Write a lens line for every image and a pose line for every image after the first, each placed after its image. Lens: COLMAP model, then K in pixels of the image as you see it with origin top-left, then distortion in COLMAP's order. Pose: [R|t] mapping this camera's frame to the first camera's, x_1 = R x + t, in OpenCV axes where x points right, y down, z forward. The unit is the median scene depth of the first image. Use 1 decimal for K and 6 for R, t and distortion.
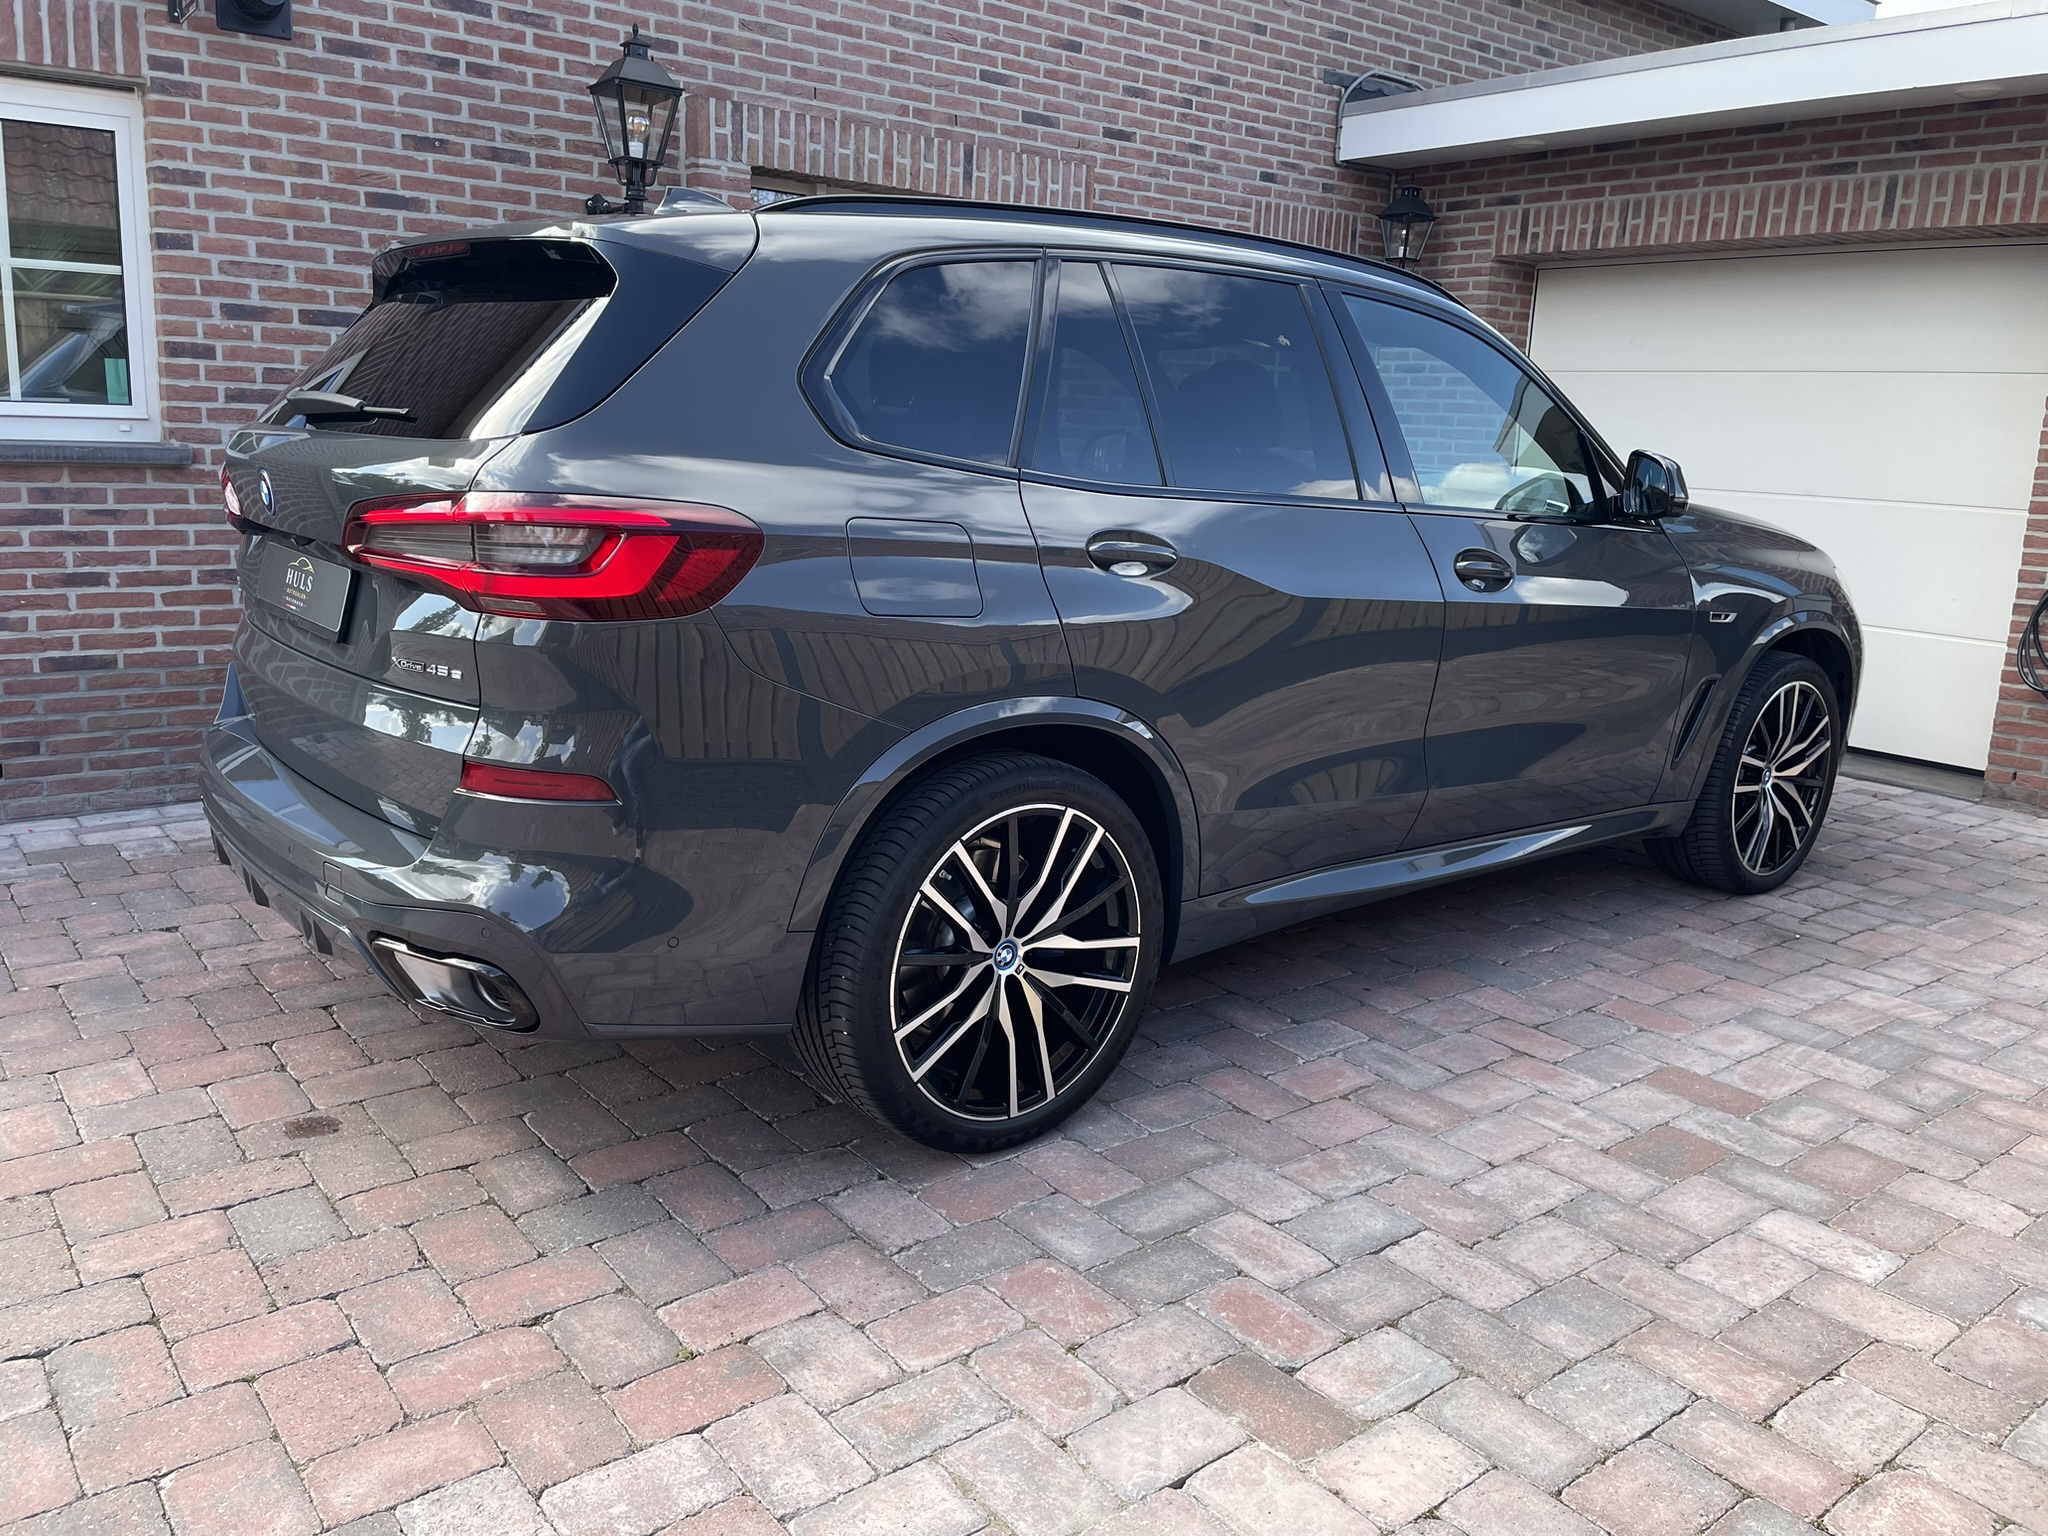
lens RADIAL K [[1565.6, 0, 998.8], [0, 1565.6, 750.4], [0, 0, 1]] dist [0.088779, -0.121164]
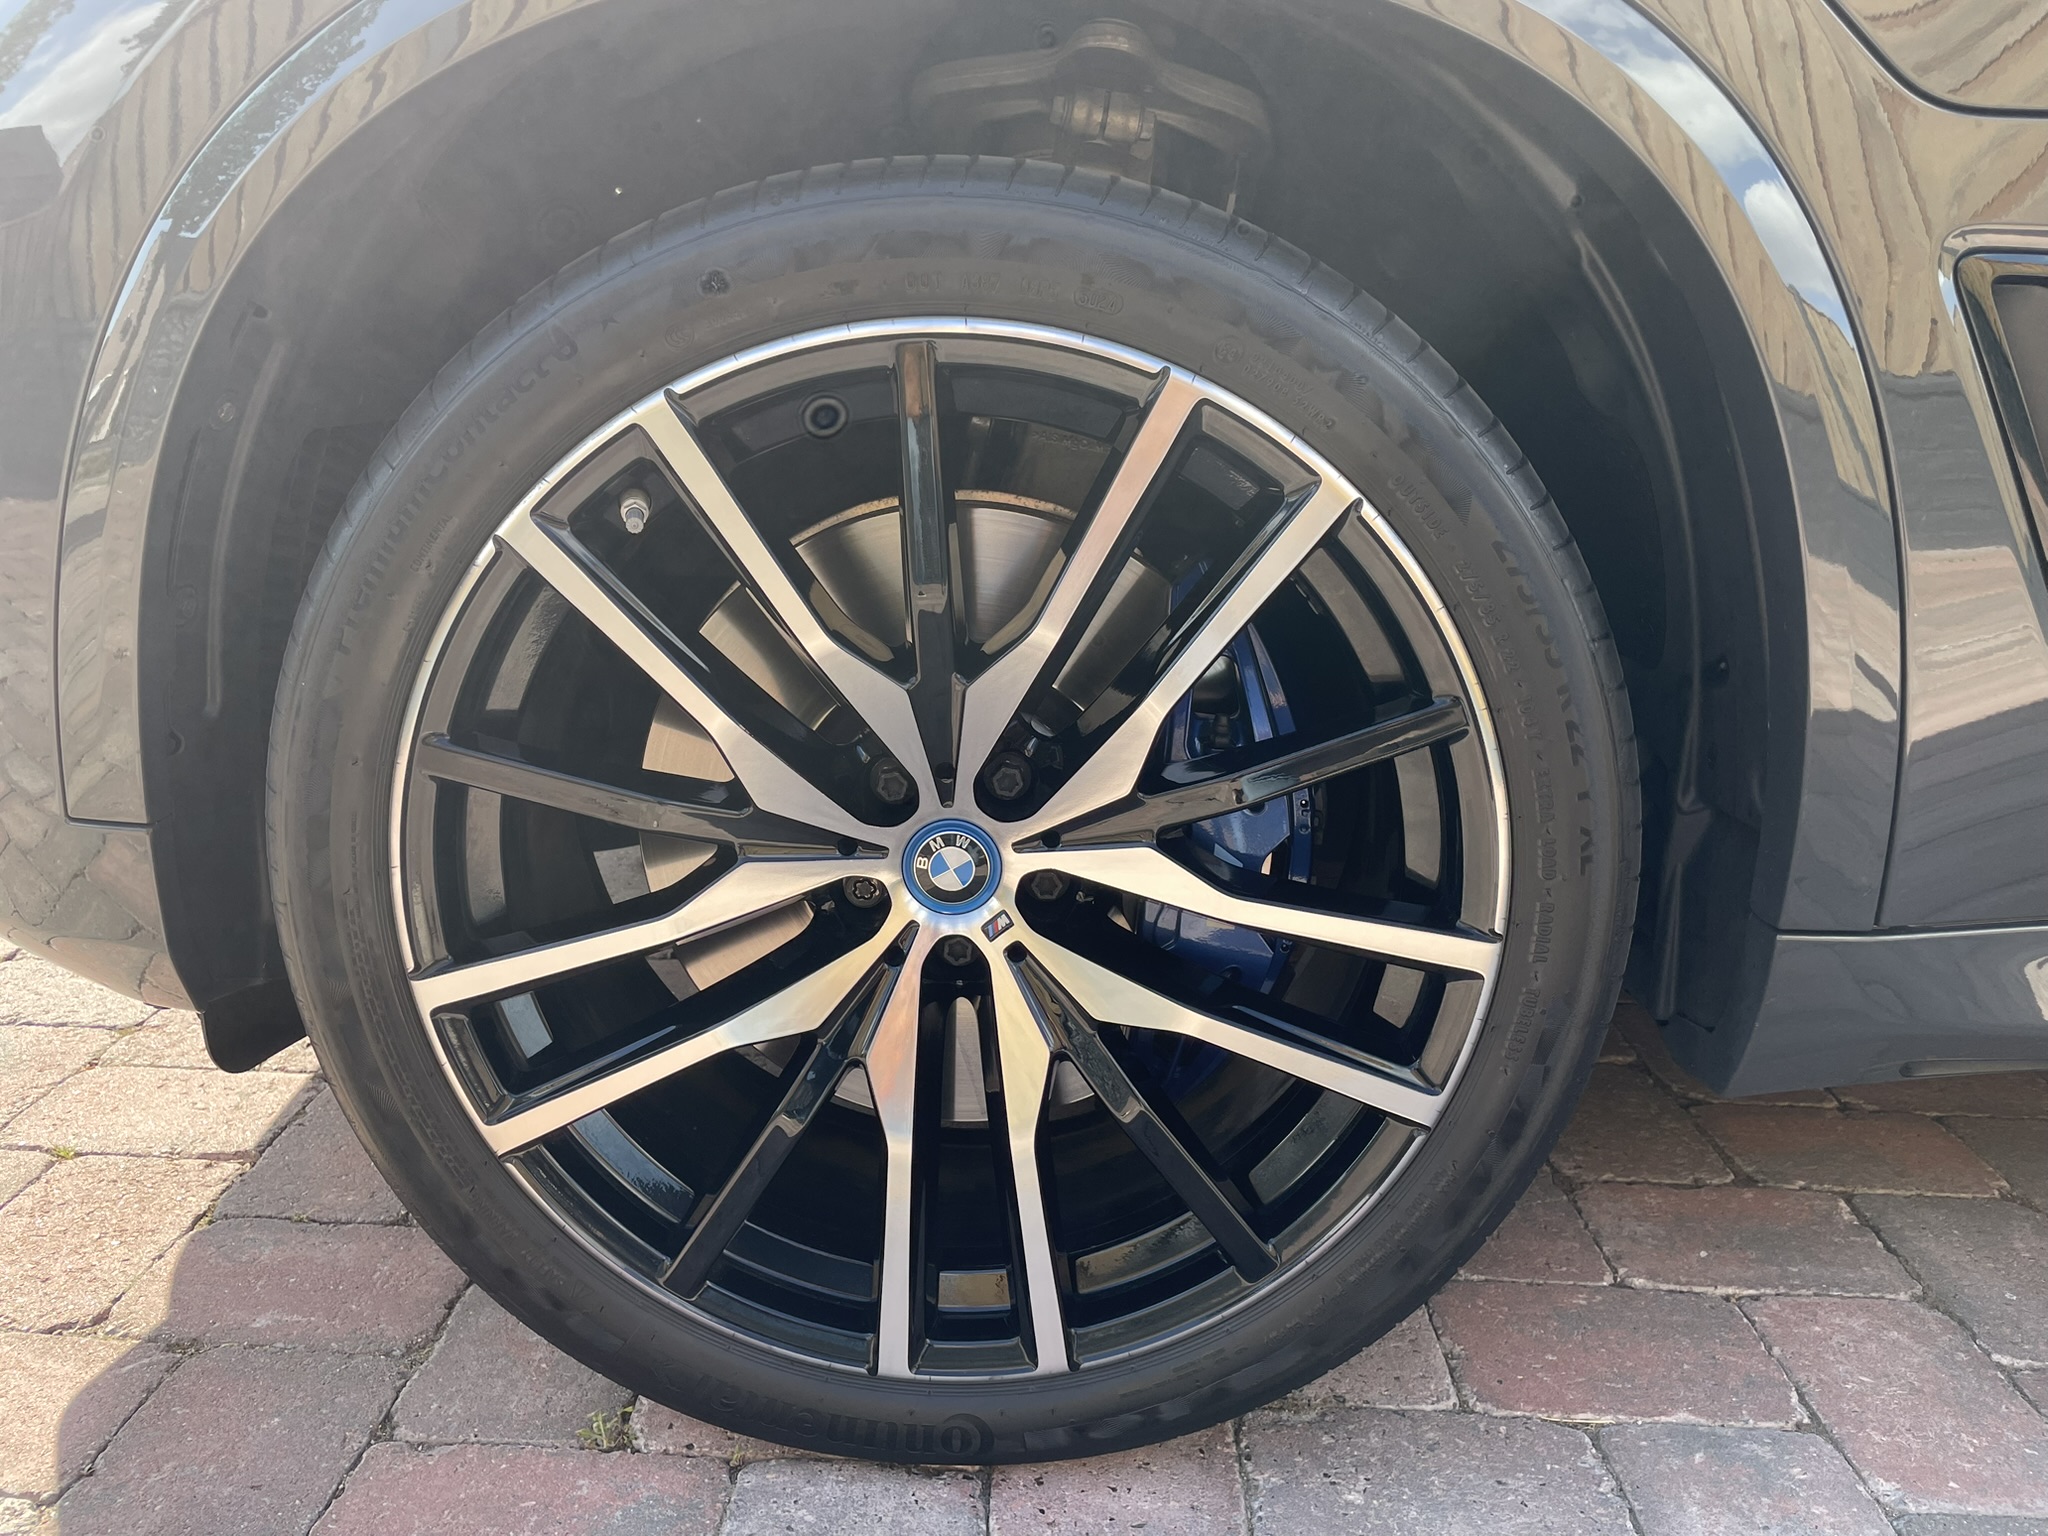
lens RADIAL K [[1565.6, 0, 1019.0], [0, 1565.6, 786.2], [0, 0, 1]] dist [0.088779, -0.121164]
pose [[0.742232, 0.192300, -0.641960, 0.118307], [-0.164609, 0.980912, 0.103513, 0.046862], [0.649612, 0.028842, 0.759719, 0.445538]]
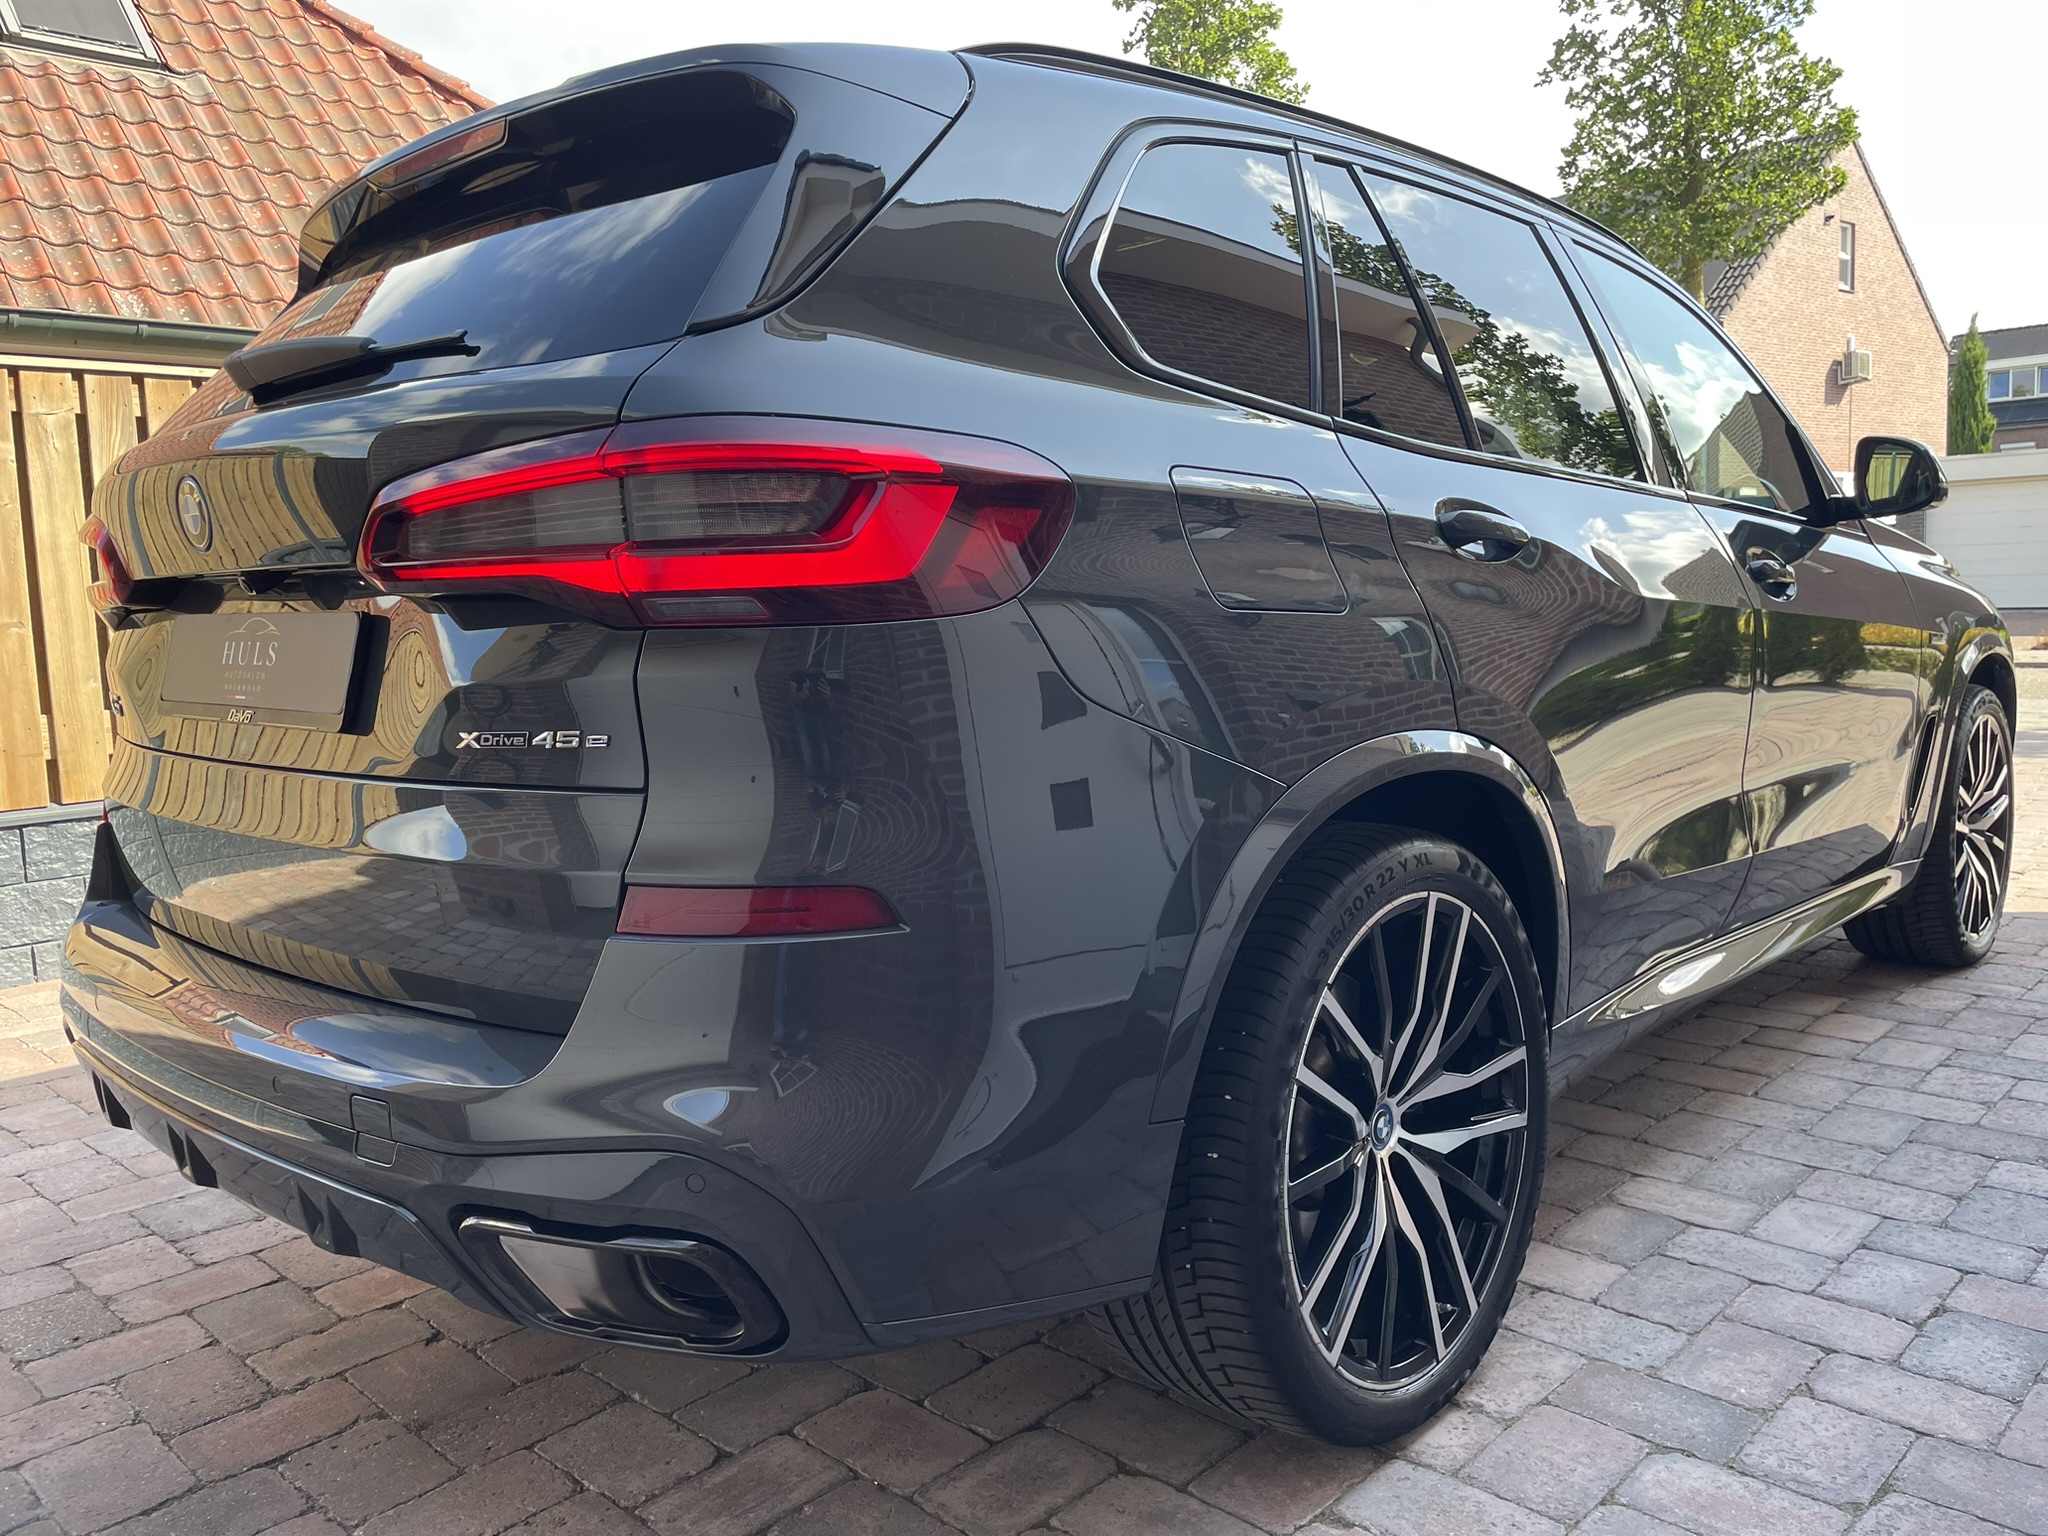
lens RADIAL K [[1565.6, 0, 1020.6], [0, 1565.6, 765.7], [0, 0, 1]] dist [0.088779, -0.121164]
pose [[0.969659, -0.214276, 0.117672, -0.109565], [0.212777, 0.976773, 0.025301, -0.039974], [-0.120360, 0.000504, 0.992730, 0.200516]]
